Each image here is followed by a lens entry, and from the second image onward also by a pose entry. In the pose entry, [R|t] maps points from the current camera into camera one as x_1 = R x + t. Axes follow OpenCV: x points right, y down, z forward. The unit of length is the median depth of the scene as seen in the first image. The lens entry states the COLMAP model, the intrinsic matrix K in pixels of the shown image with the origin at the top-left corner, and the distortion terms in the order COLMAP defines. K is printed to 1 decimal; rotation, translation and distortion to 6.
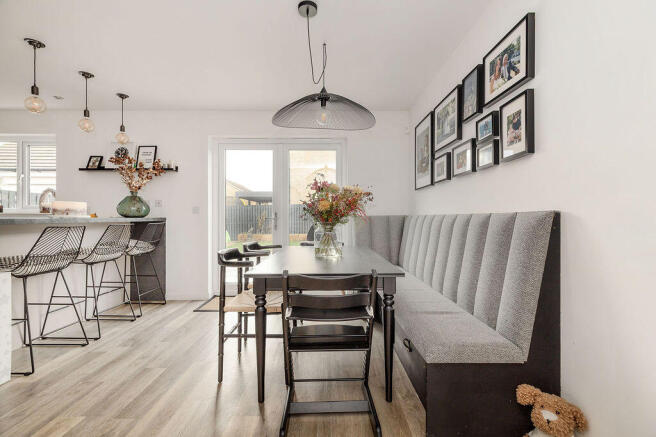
lens RADIAL K [[295.1, 0, 323.1], [0, 295.1, 214.9], [0, 0, 1]] dist [0.012407, -0.000036]
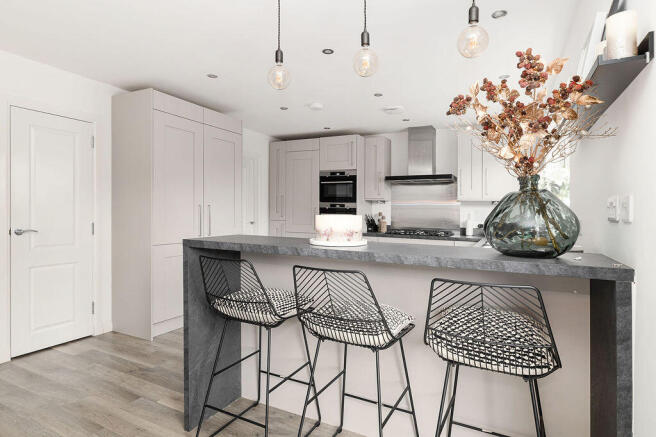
lens RADIAL K [[354.4, 0, 329.5], [0, 354.4, 218.0], [0, 0, 1]] dist [0.005356, 0.000375]
pose [[-0.445074, 0.009664, -0.895442, -0.176929], [-0.006364, 0.999882, 0.013954, -0.036007], [0.895471, 0.011910, -0.444960, 0.943621]]
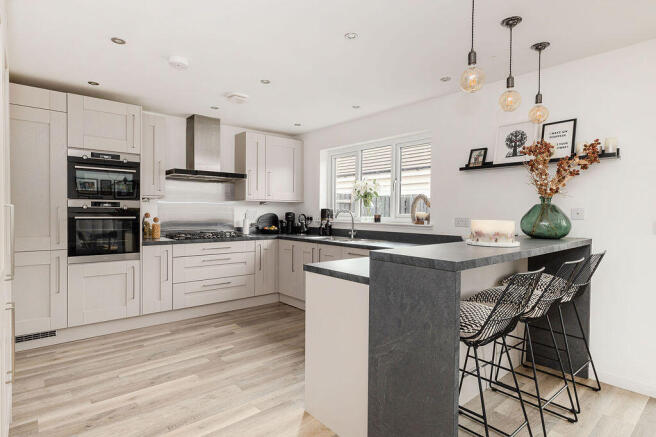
lens RADIAL K [[354.4, 0, 327.8], [0, 354.4, 212.8], [0, 0, 1]] dist [0.005356, 0.000375]
pose [[0.658365, 0.005106, -0.752682, -0.362531], [0.001336, 0.999967, 0.007952, -0.049774], [0.752698, -0.006241, 0.658336, 0.148887]]
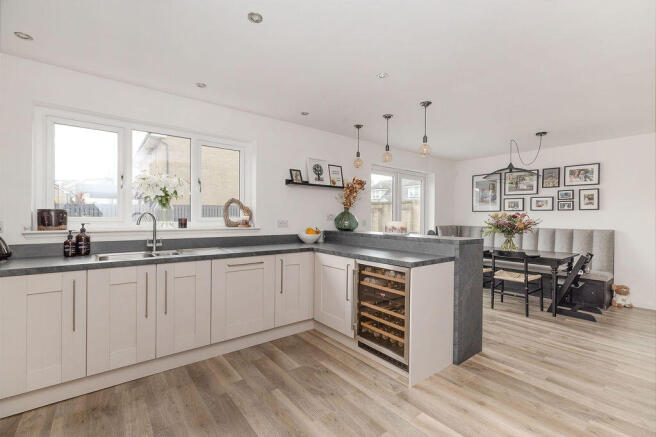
lens RADIAL K [[295.1, 0, 327.2], [0, 295.1, 218.0], [0, 0, 1]] dist [0.012407, -0.000036]
pose [[0.773297, 0.002061, 0.634041, -1.359919], [-0.014406, 0.999794, 0.014321, -0.053327], [-0.633881, -0.020208, 0.773167, 0.169404]]
